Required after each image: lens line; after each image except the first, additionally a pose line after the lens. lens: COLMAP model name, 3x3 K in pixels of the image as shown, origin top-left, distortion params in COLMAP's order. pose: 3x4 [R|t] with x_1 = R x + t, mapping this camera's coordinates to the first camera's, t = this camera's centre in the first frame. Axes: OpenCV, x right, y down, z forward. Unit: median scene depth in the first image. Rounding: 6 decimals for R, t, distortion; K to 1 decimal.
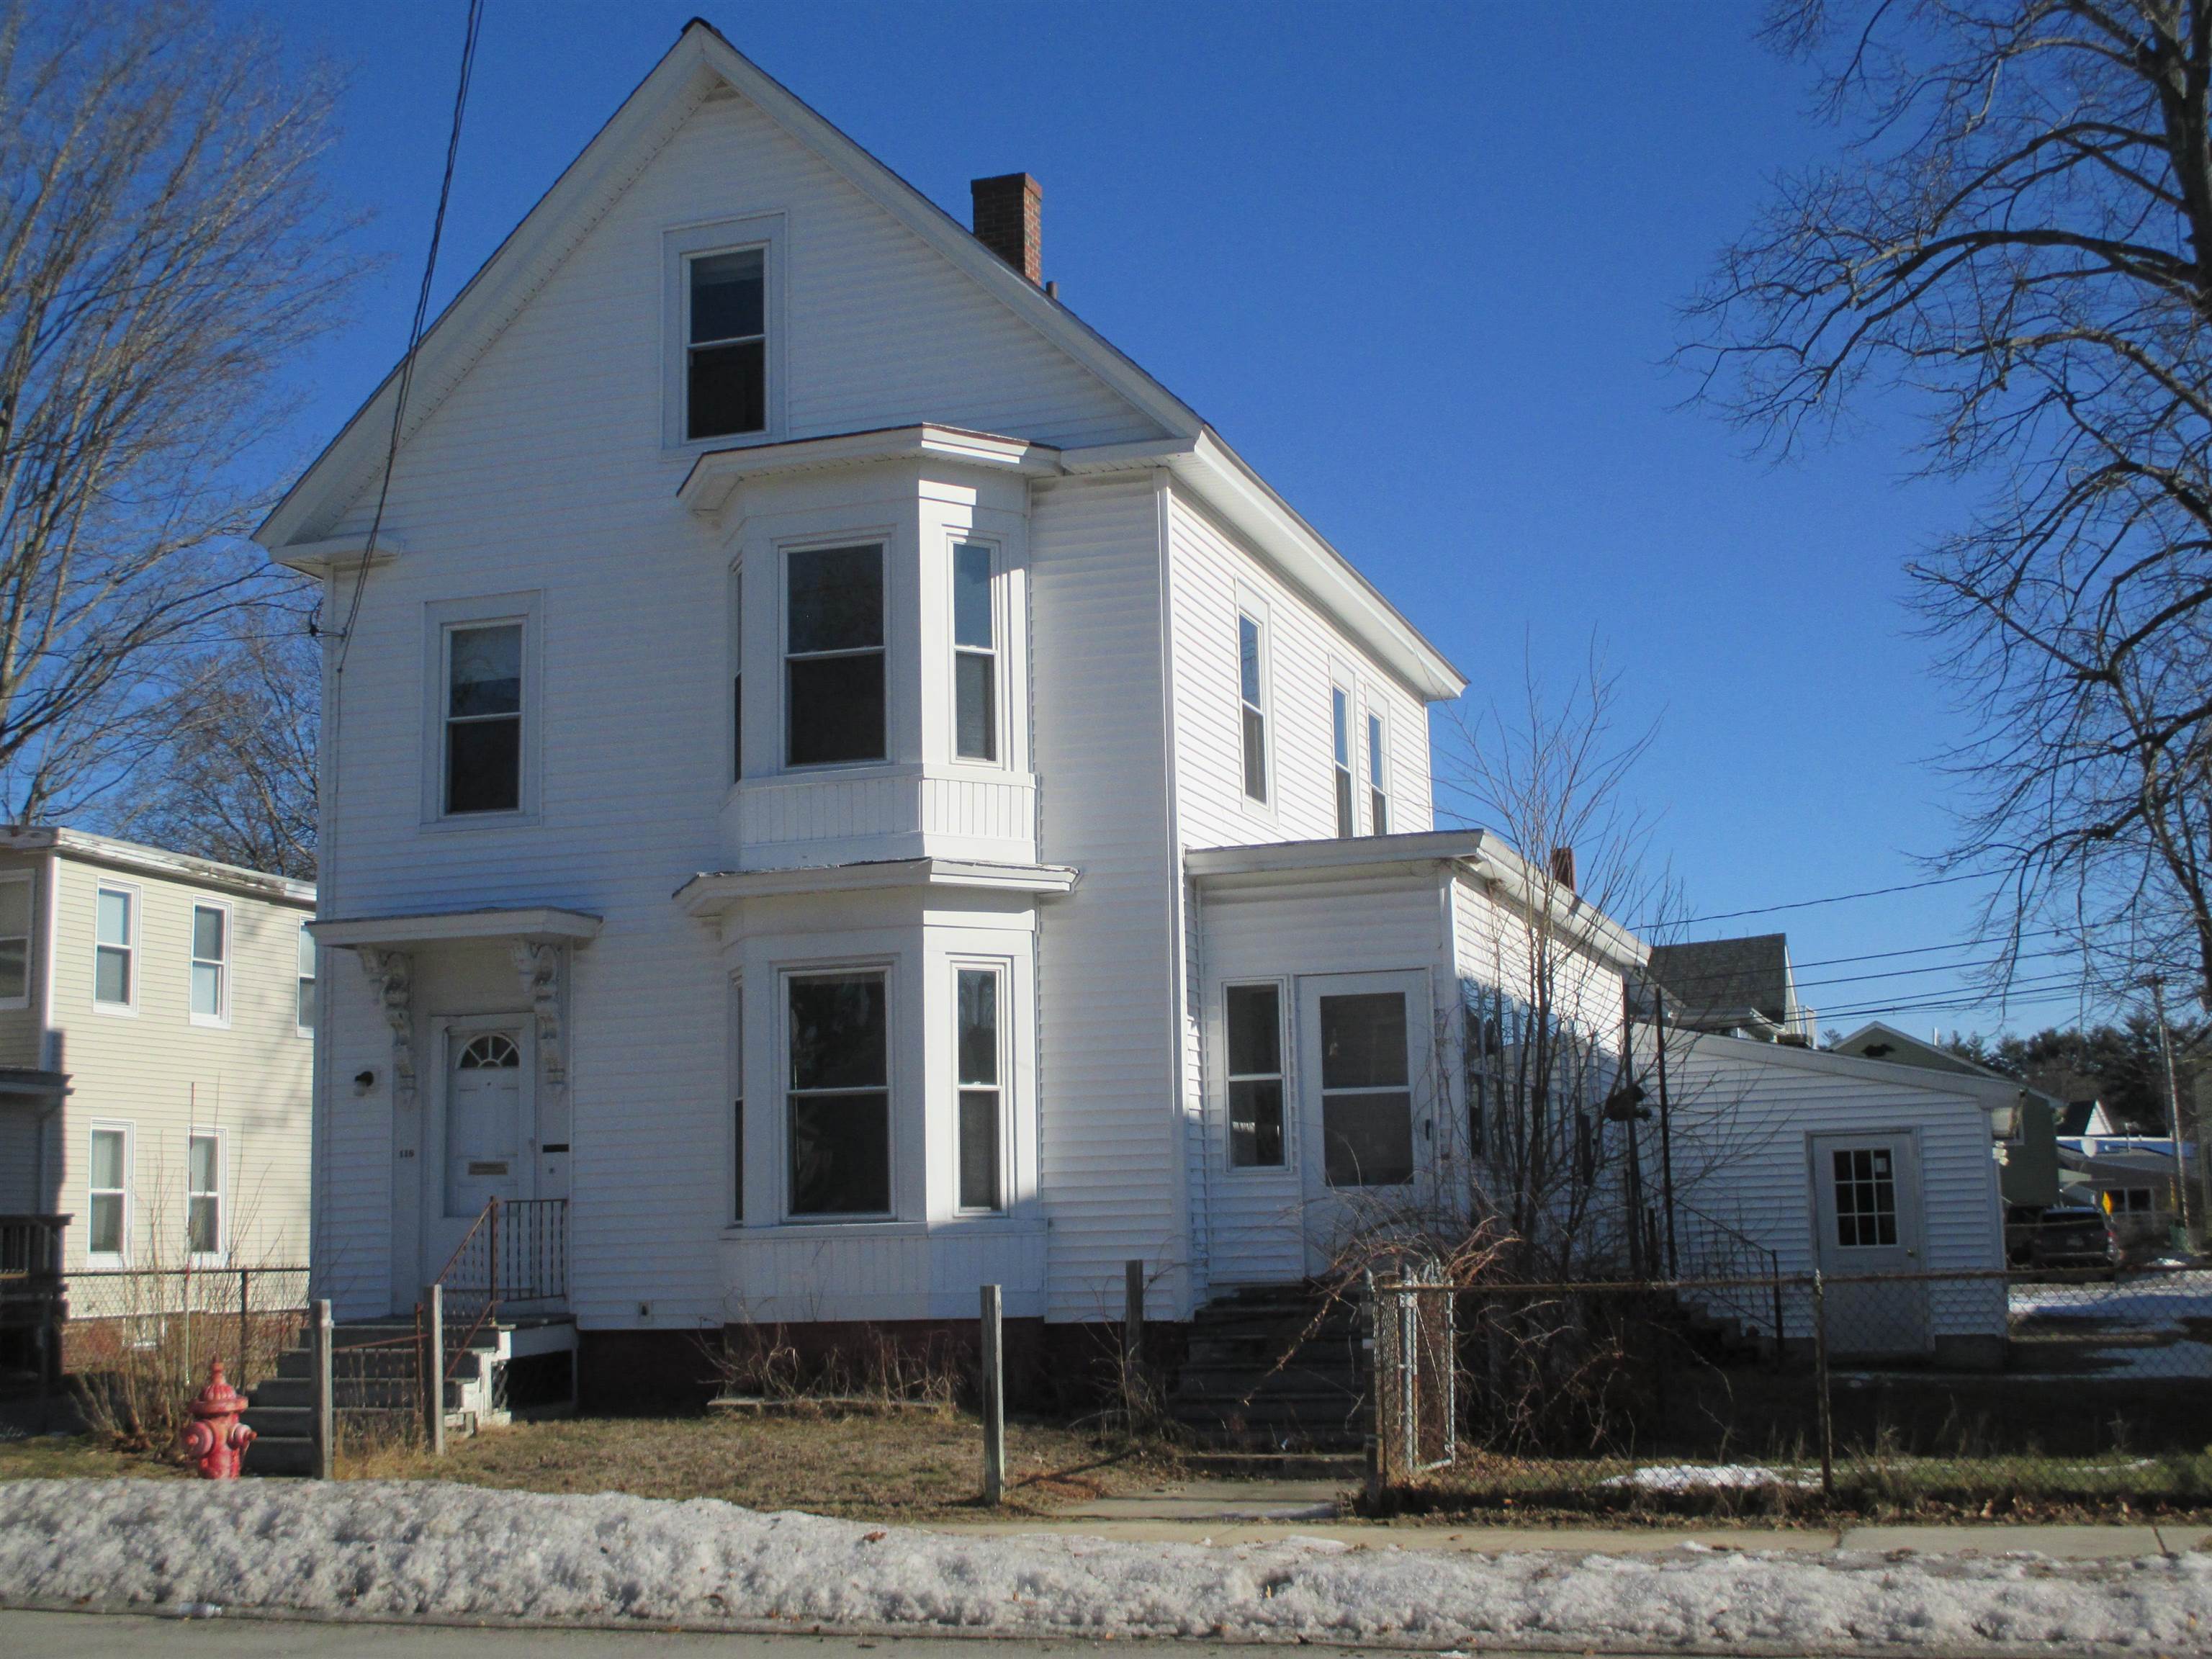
lens RADIAL K [[2770.7, 0, 1137.5], [0, 2770.7, 822.9], [0, 0, 1]] dist [-0.054548, 0.035300]
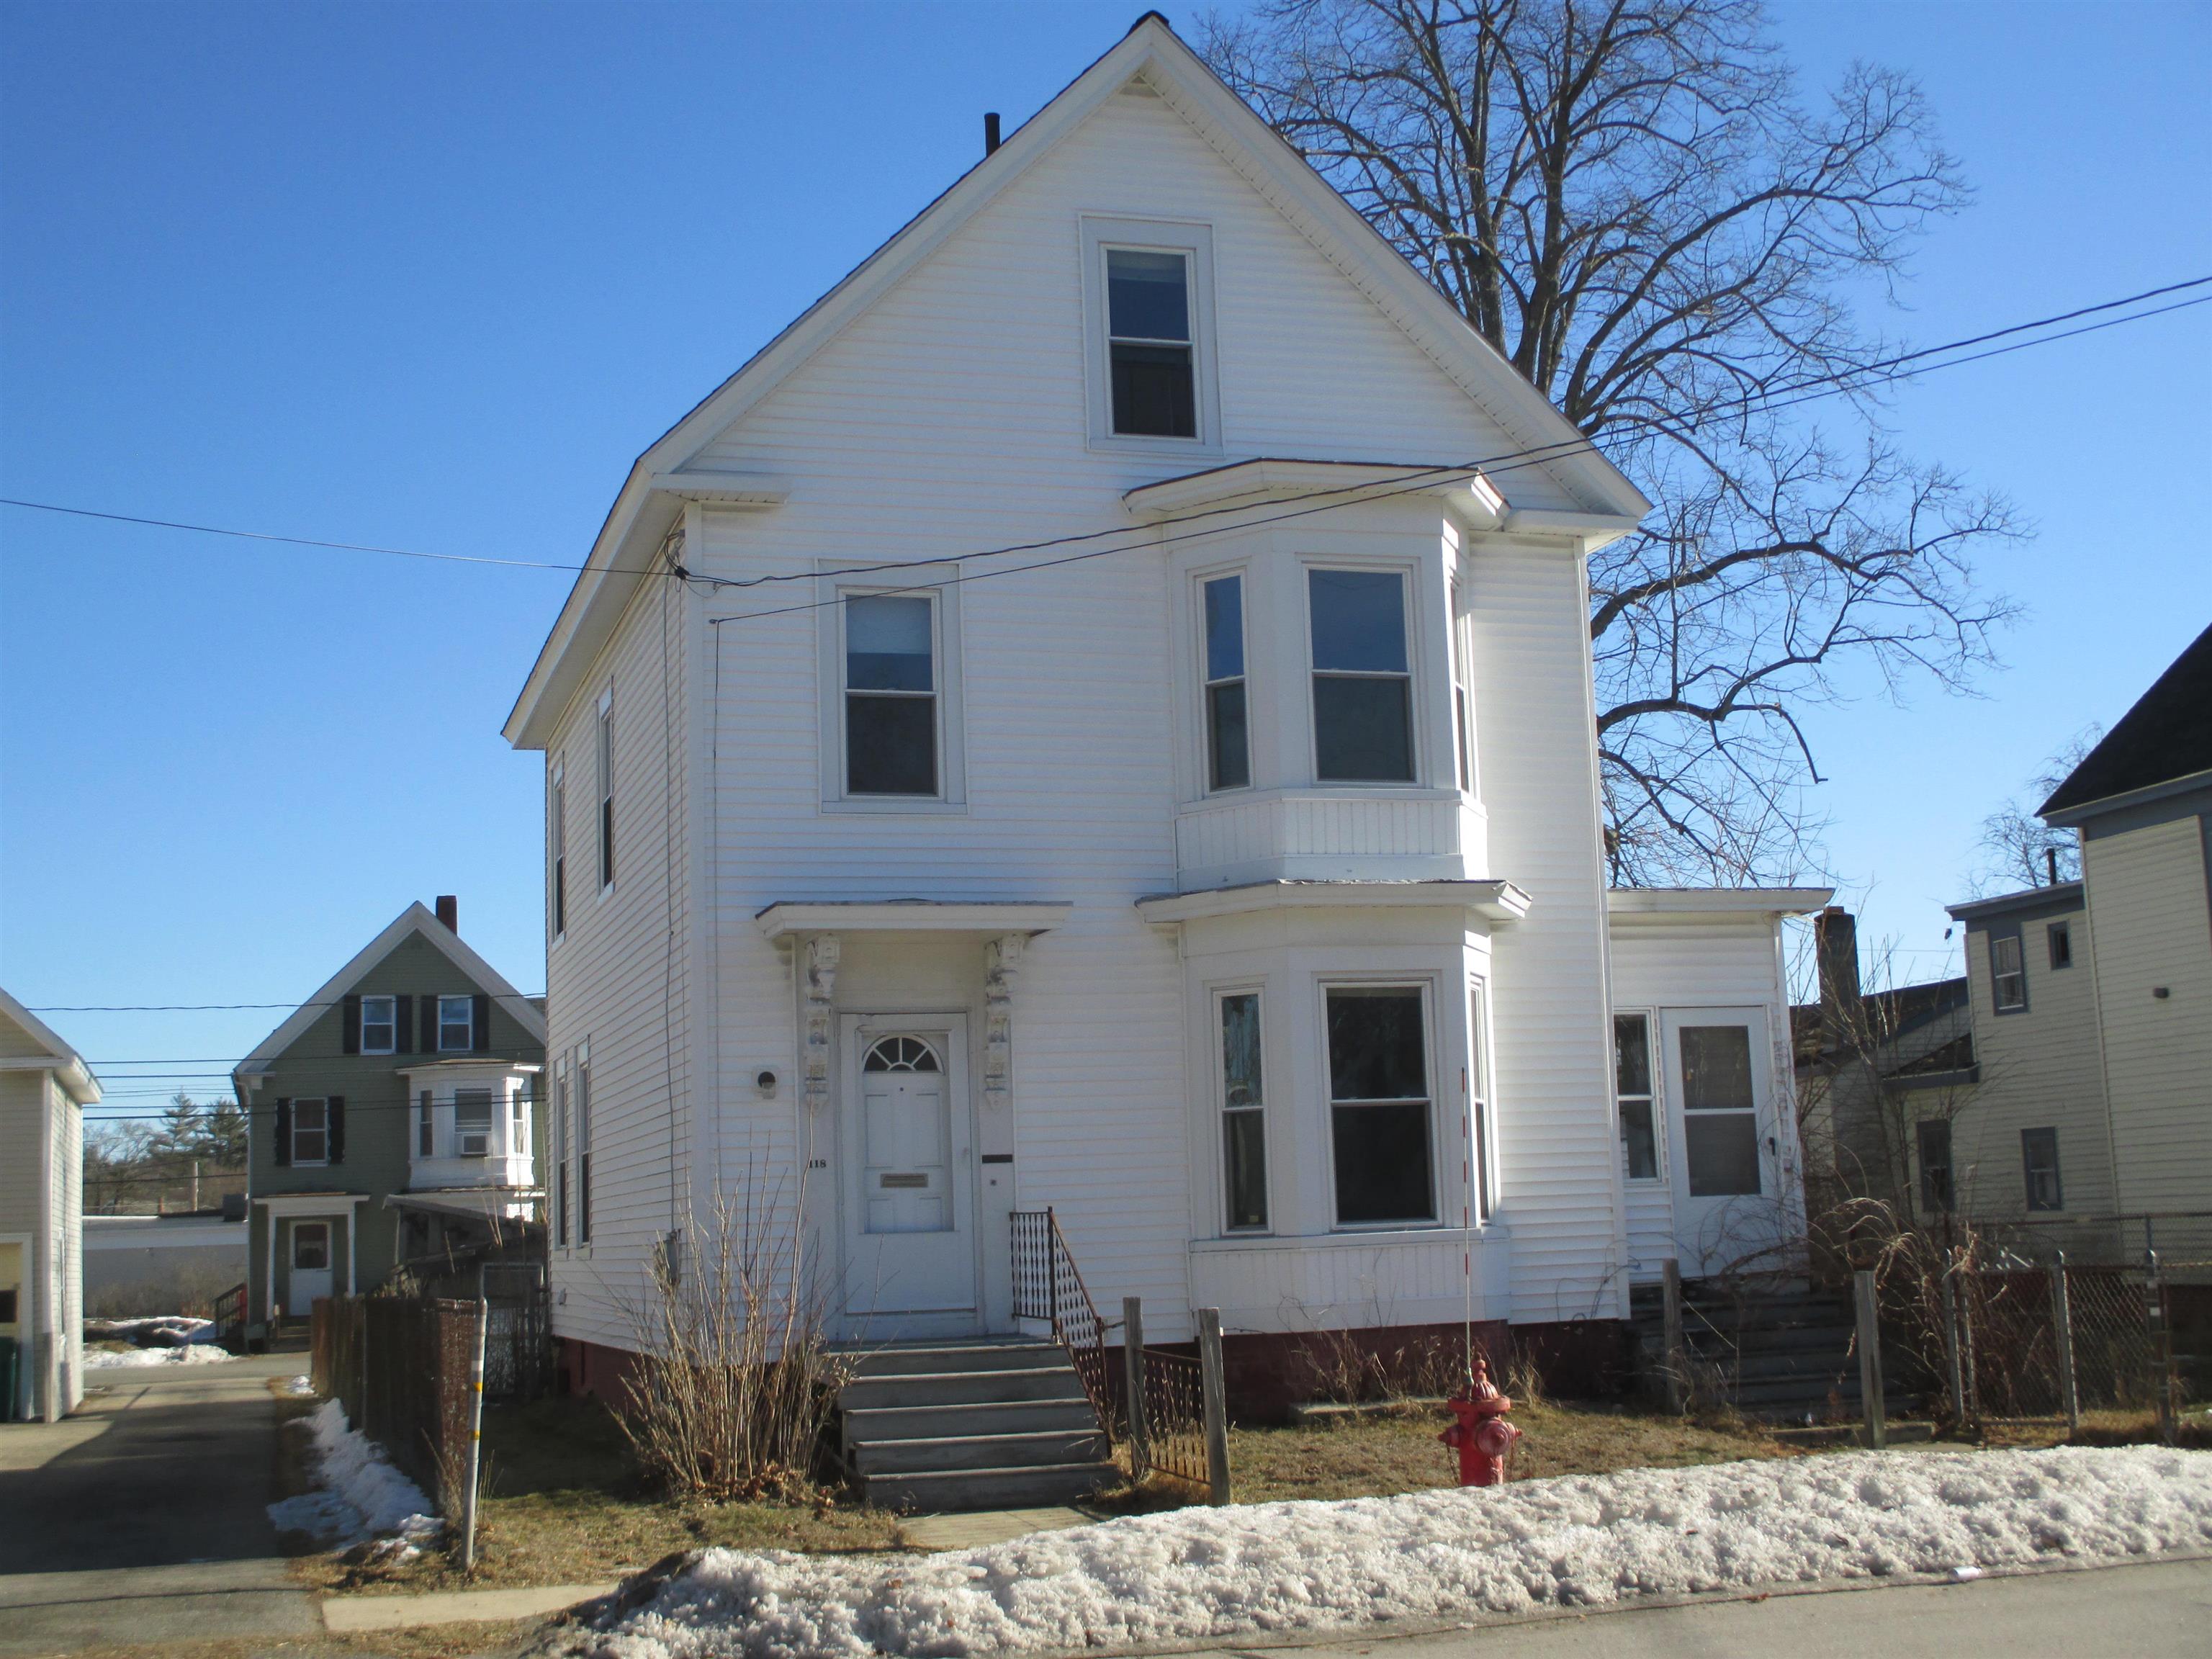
lens RADIAL K [[2770.7, 0, 1137.5], [0, 2770.7, 822.9], [0, 0, 1]] dist [-0.054548, 0.035300]
pose [[0.816950, 0.080469, 0.571067, -0.757332], [-0.065770, 0.996757, -0.046364, 0.046559], [-0.572946, 0.000318, 0.819593, 0.208354]]
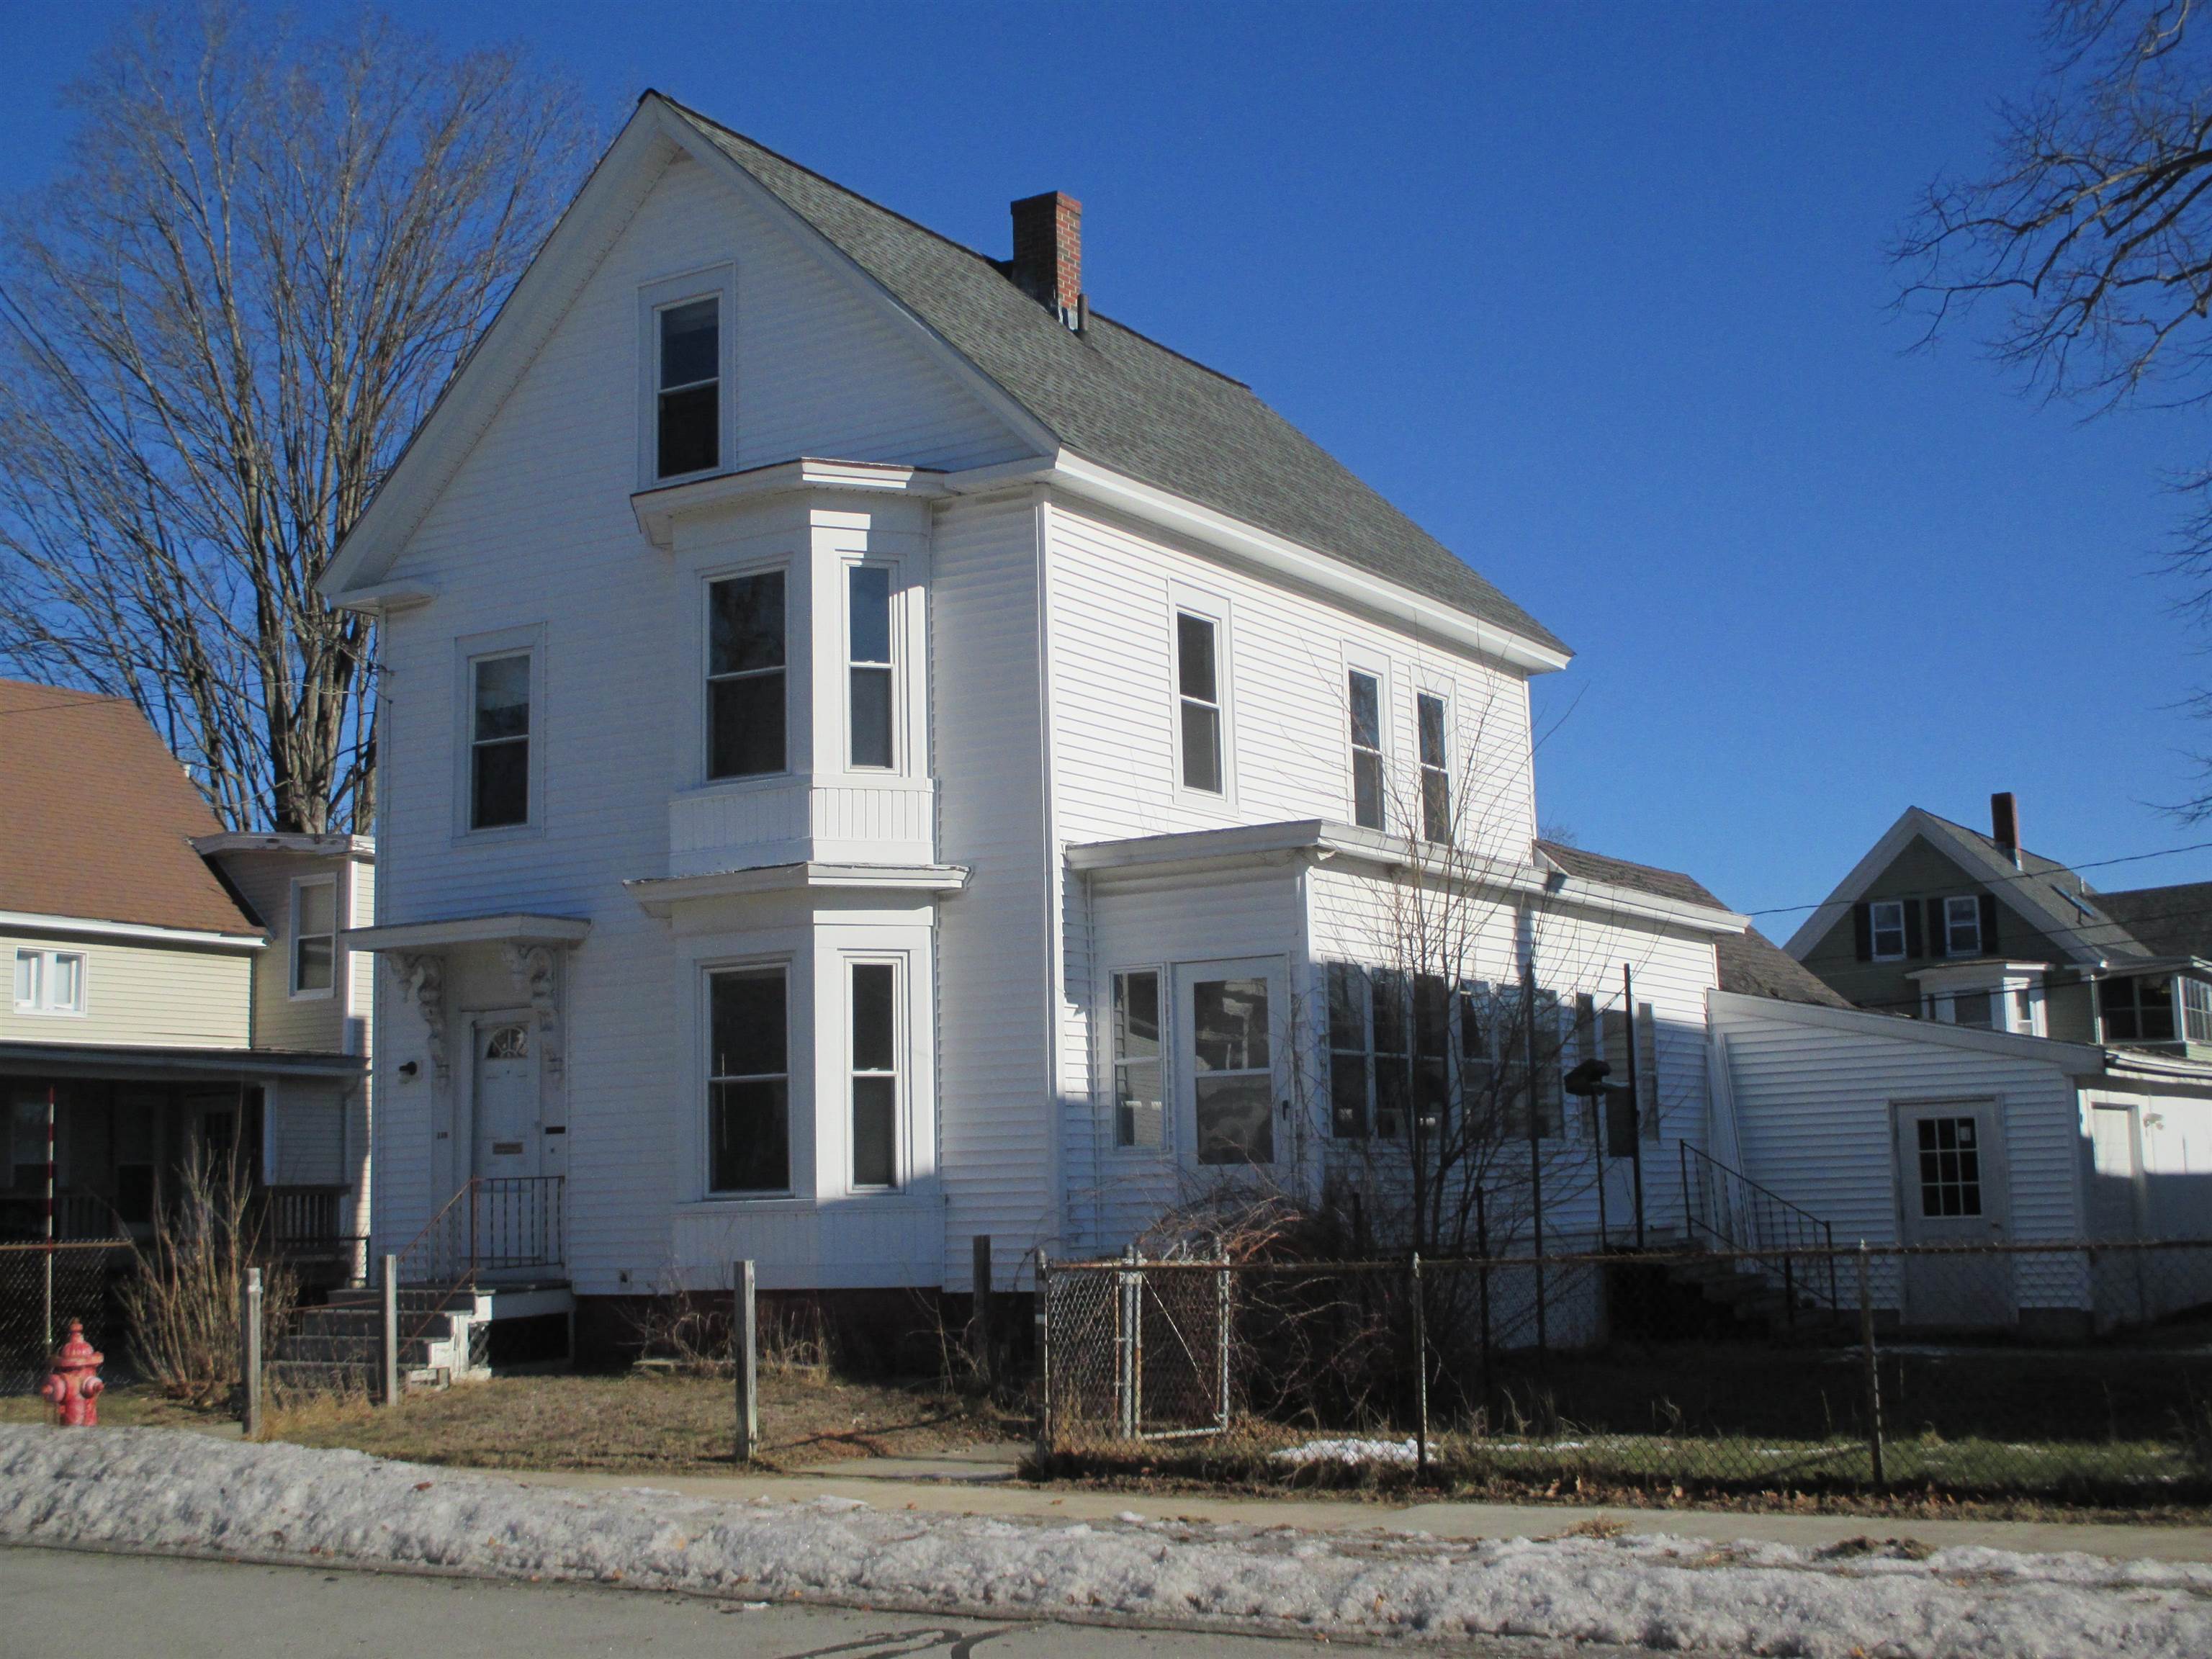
lens RADIAL K [[2770.7, 0, 1137.5], [0, 2770.7, 822.9], [0, 0, 1]] dist [-0.054548, 0.035300]
pose [[0.973861, -0.030093, -0.225142, 0.281780], [0.033898, 0.999340, 0.013052, -0.011967], [0.224601, -0.020343, 0.974239, -0.021356]]
